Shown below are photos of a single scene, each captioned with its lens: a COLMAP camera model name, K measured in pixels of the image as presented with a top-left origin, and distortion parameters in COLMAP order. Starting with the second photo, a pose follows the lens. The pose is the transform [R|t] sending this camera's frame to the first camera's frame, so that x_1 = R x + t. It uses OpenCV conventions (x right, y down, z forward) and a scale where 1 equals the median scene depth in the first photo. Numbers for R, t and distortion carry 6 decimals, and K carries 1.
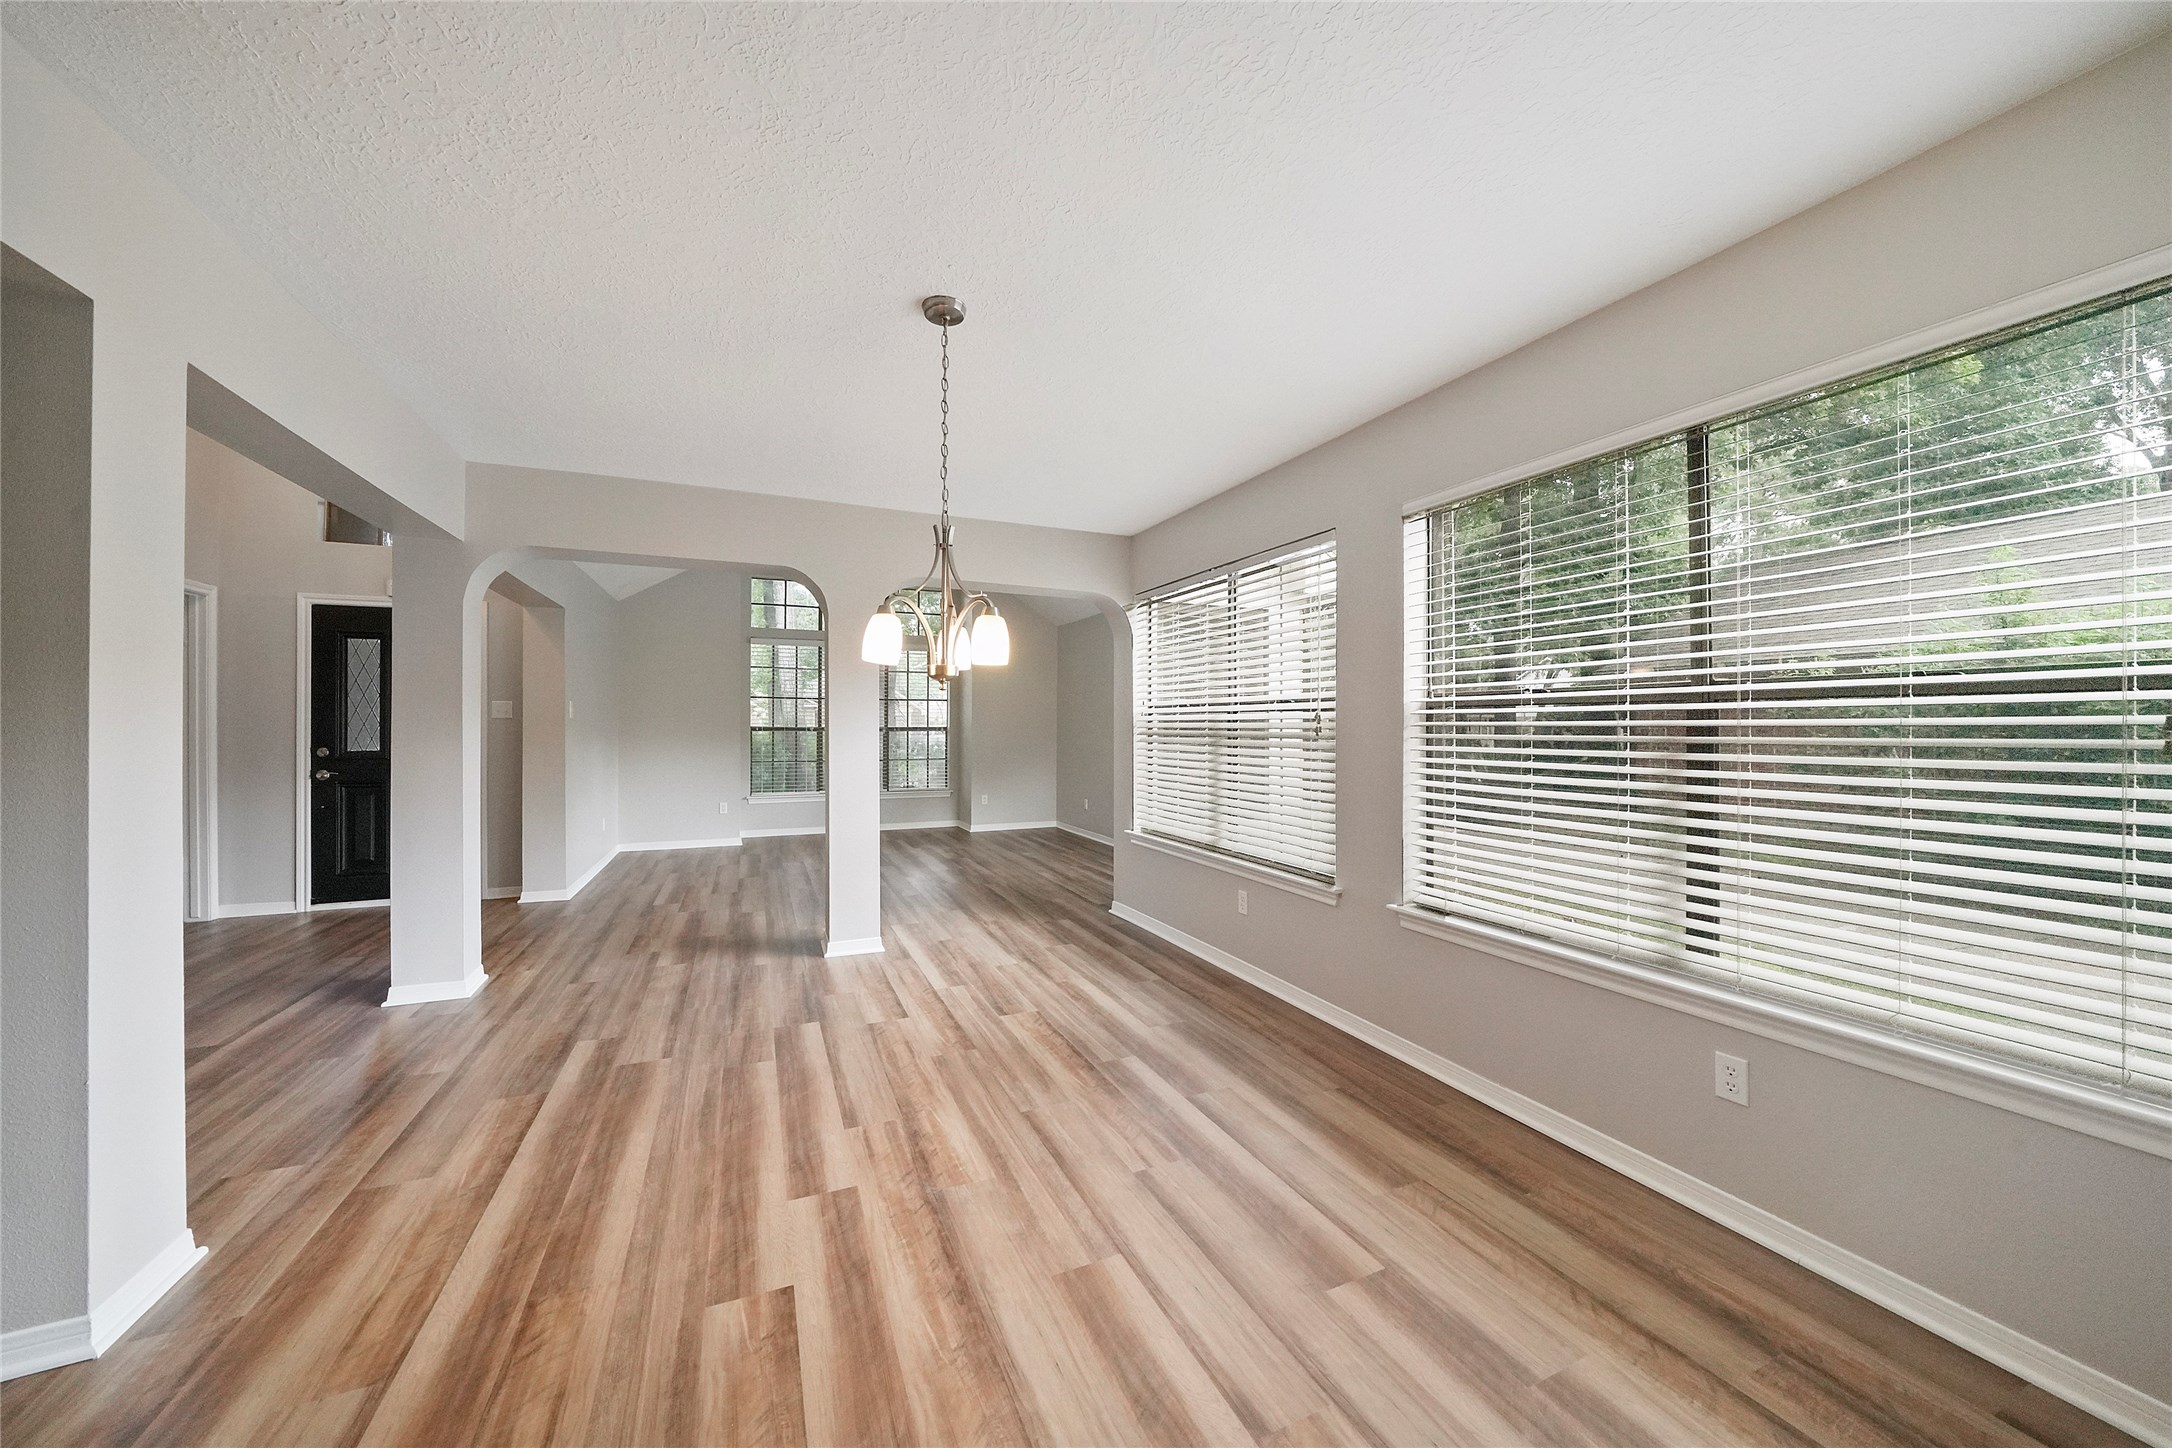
lens RADIAL K [[747.8, 0, 1086.0], [0, 747.8, 724.0], [0, 0, 1]] dist [-0.017357, 0.000108]
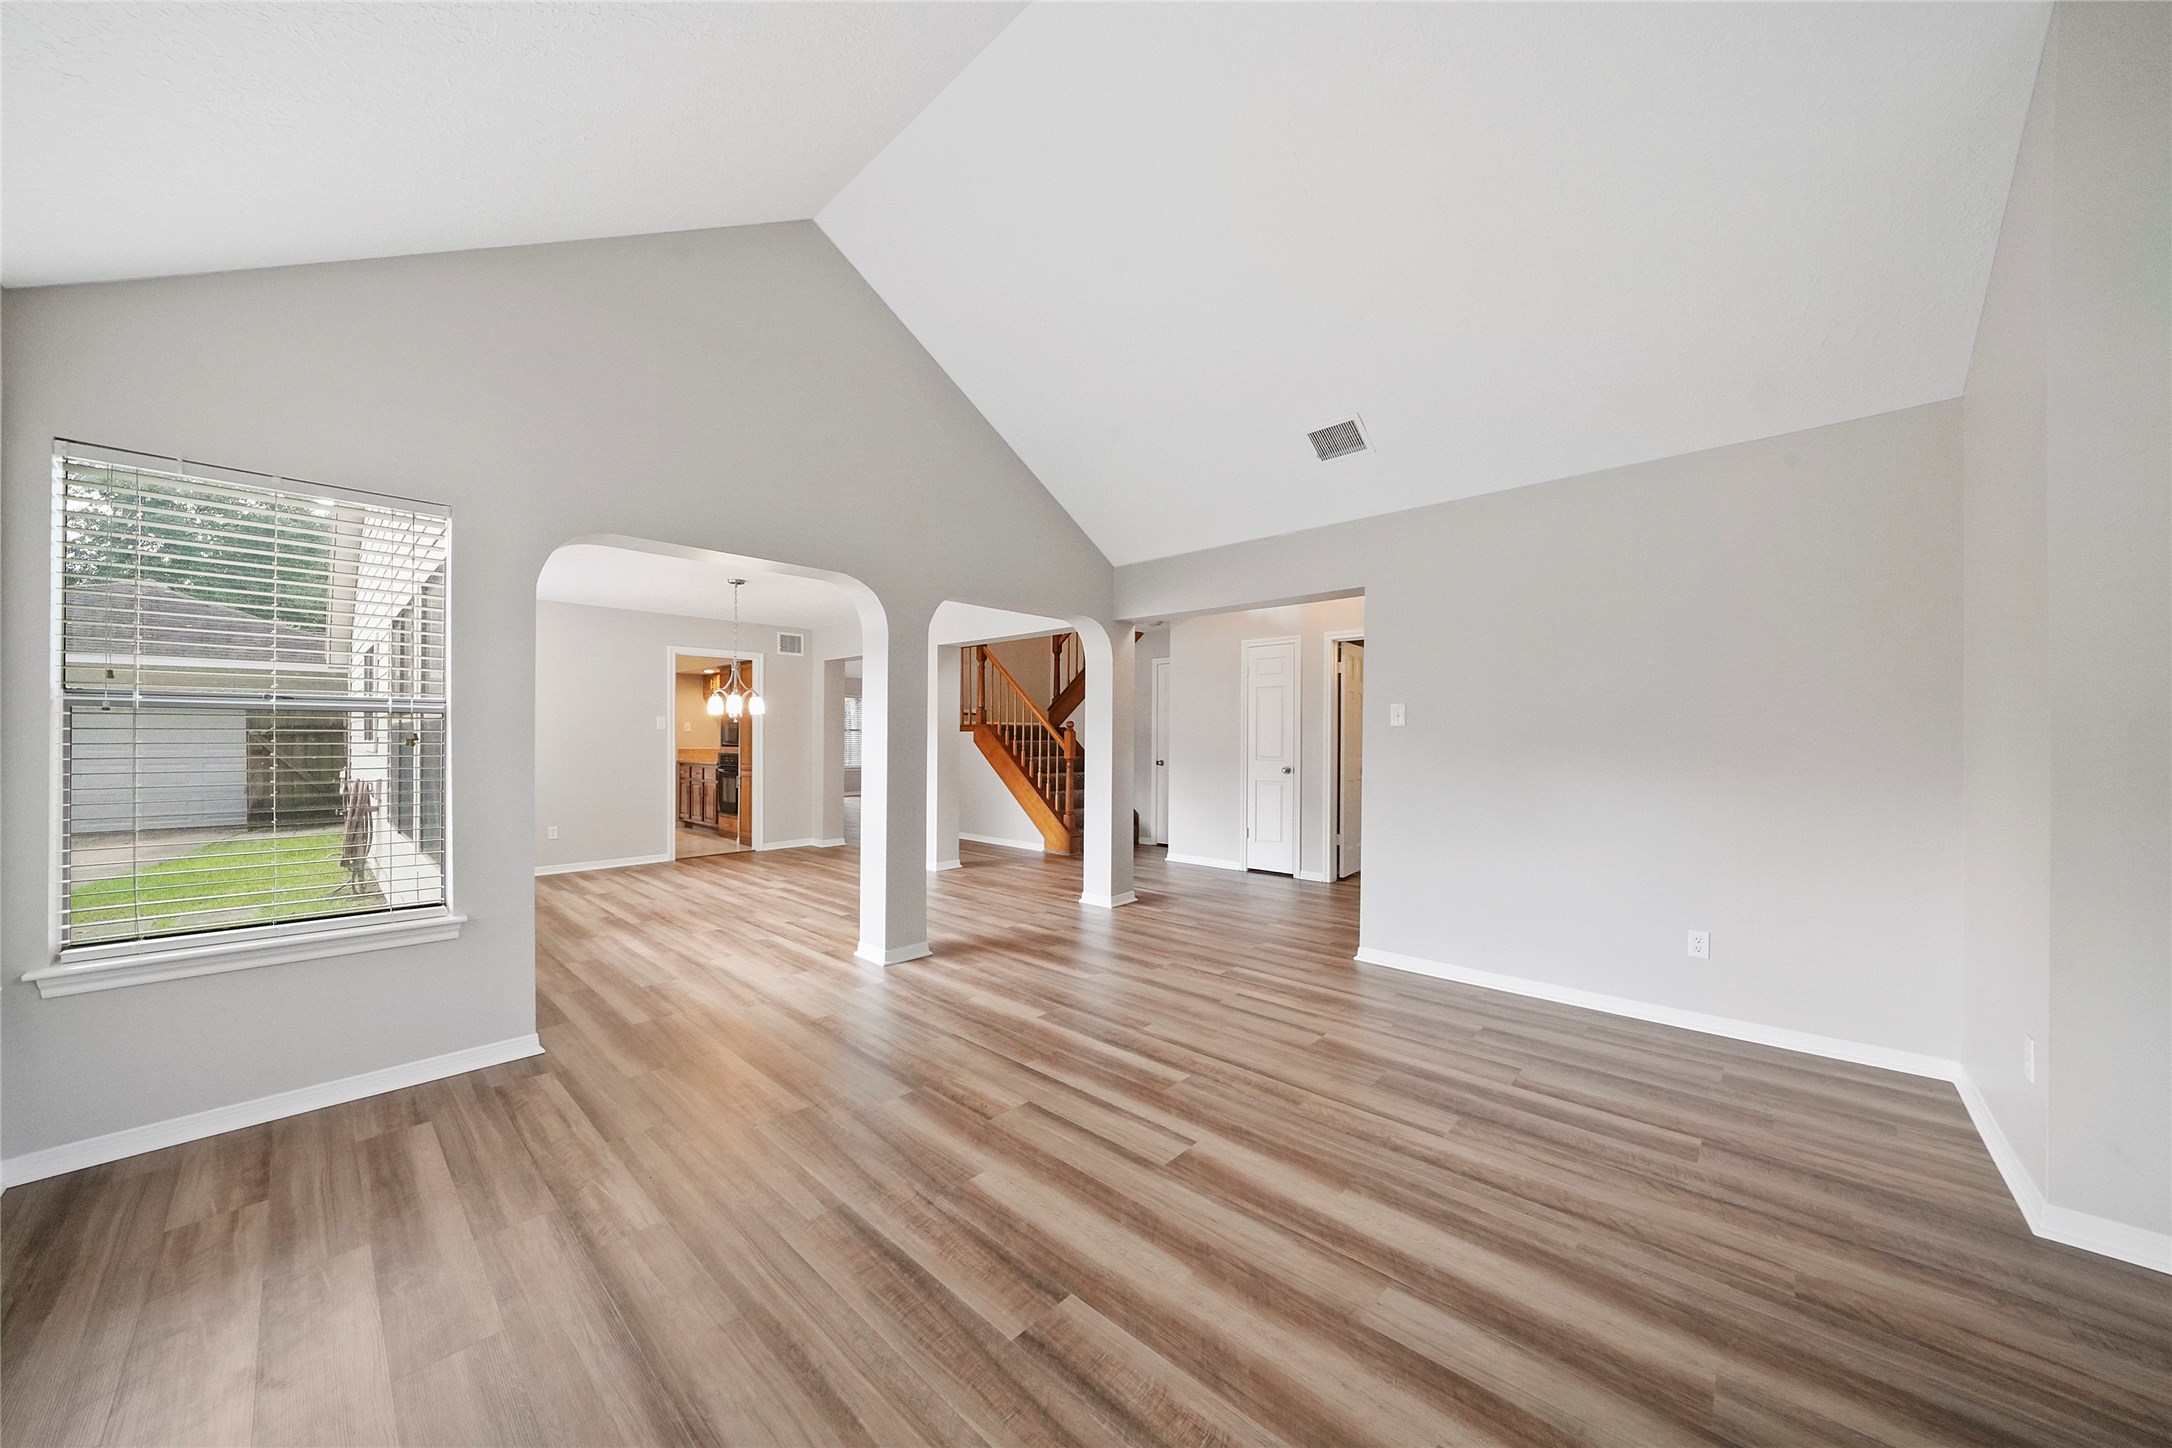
lens RADIAL K [[738.1, 0, 1072.0], [0, 738.1, 738.1], [0, 0, 1]] dist [-0.015000, 0.000003]
pose [[-0.925255, -0.005028, -0.379313, -0.205019], [-0.004541, 0.999987, -0.002179, 0.011172], [0.379319, -0.000294, -0.925266, 2.606522]]
